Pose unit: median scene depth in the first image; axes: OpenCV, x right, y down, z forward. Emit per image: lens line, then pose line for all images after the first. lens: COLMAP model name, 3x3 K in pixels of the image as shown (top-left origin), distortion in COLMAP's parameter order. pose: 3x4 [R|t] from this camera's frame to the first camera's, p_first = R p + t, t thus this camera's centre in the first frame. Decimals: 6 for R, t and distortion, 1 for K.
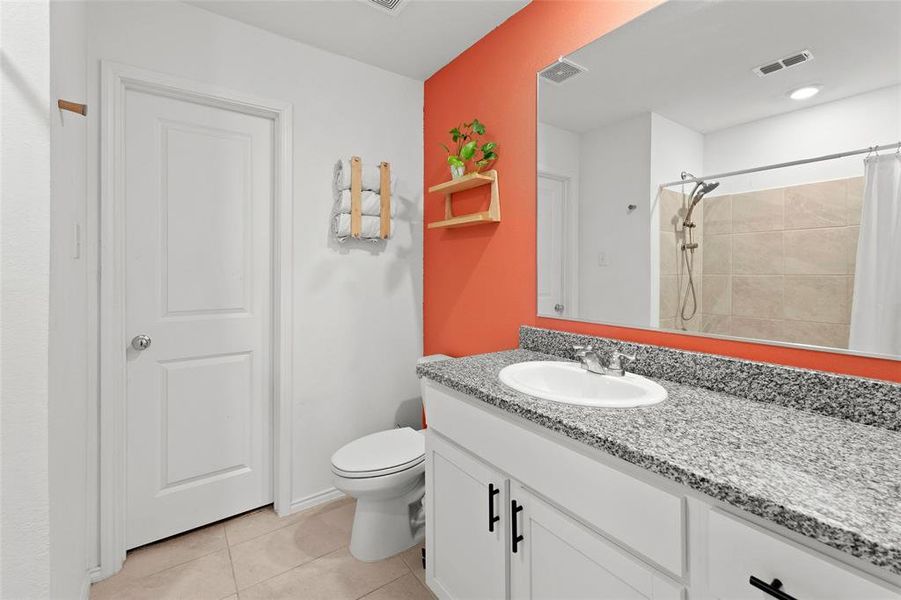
lens RADIAL K [[391.4, 0, 443.8], [0, 391.4, 287.5], [0, 0, 1]] dist [-0.000242, -0.000027]
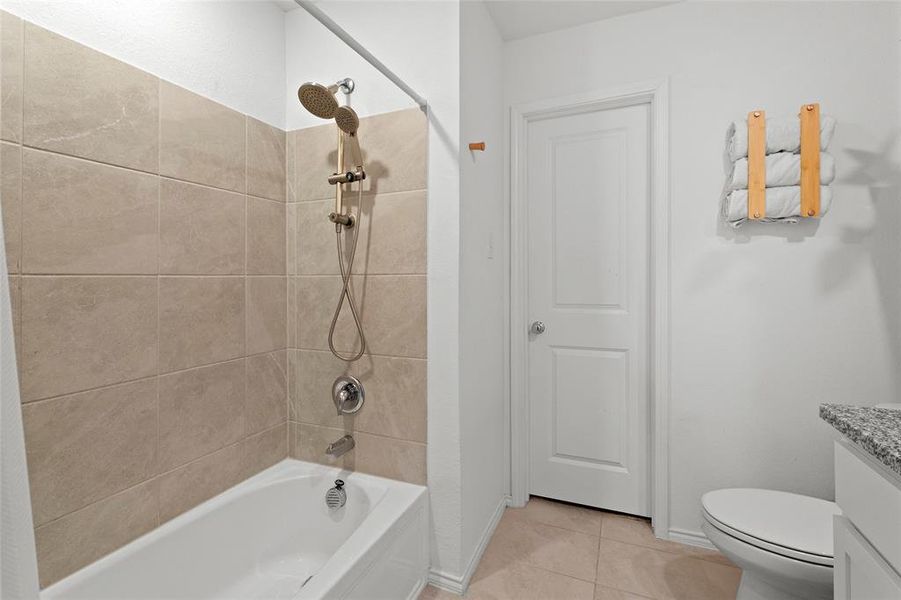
lens RADIAL K [[391.4, 0, 443.8], [0, 391.4, 287.5], [0, 0, 1]] dist [-0.000242, -0.000027]
pose [[0.537051, 0.021595, -0.843273, 0.088167], [-0.030377, 0.999519, 0.006250, 0.016127], [0.843003, 0.022259, 0.537449, 0.093987]]
